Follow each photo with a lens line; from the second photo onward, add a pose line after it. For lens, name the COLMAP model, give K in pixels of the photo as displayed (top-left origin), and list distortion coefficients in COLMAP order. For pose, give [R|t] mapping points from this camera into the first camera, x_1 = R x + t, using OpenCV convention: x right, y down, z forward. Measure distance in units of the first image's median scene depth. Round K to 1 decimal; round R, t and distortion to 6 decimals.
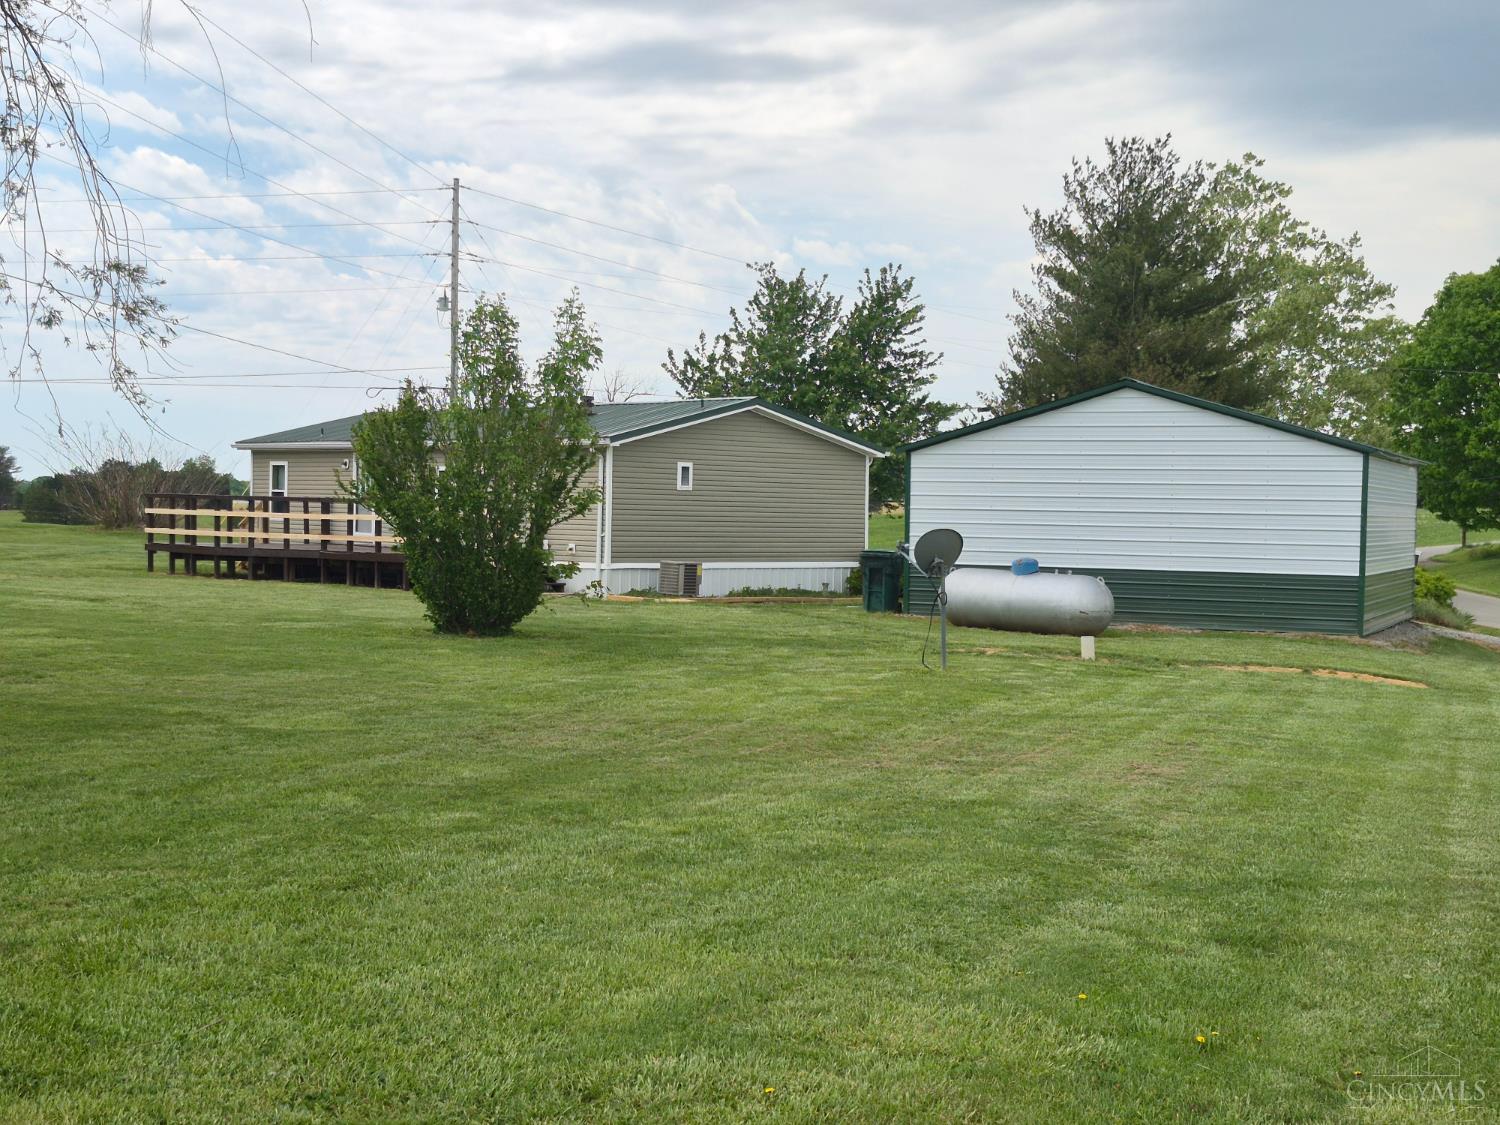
lens RADIAL K [[1958.4, 0, 750.0], [0, 1958.4, 562.5], [0, 0, 1]] dist [0.139839, 0.019963]
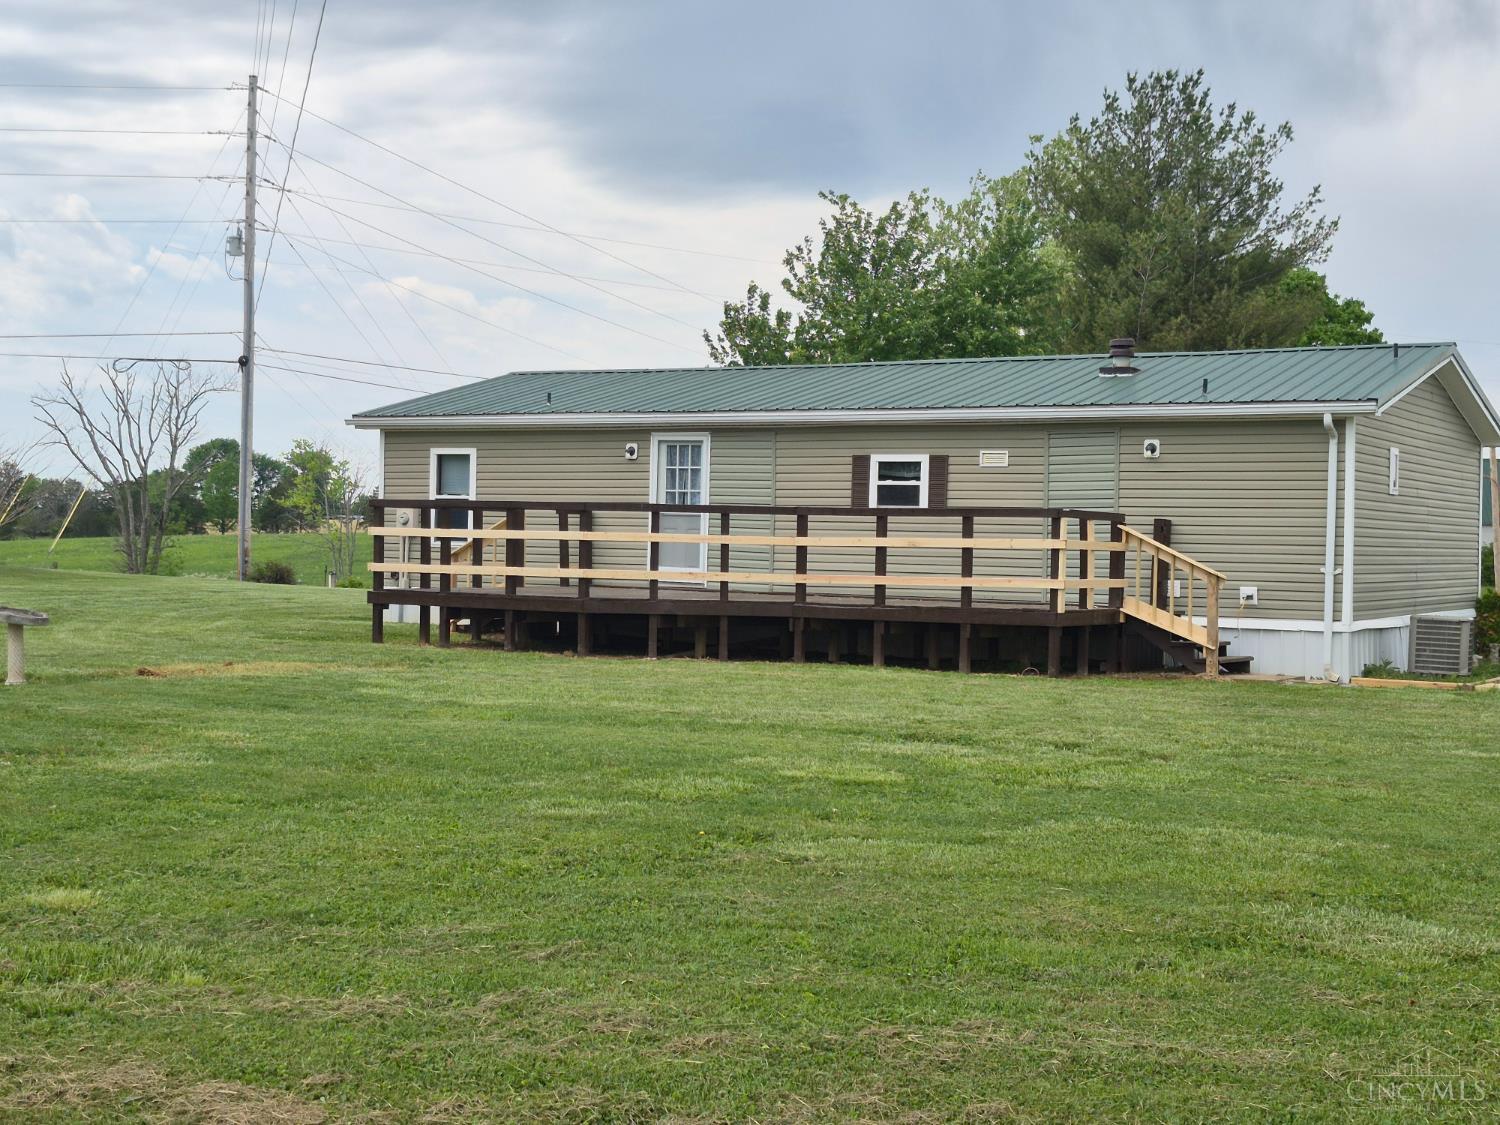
lens RADIAL K [[1958.4, 0, 750.0], [0, 1958.4, 562.5], [0, 0, 1]] dist [0.139839, 0.019963]
pose [[0.955538, -0.006777, 0.294790, -0.355400], [0.008602, 0.999951, -0.004895, -0.013350], [-0.294742, 0.007213, 0.955550, 0.433147]]
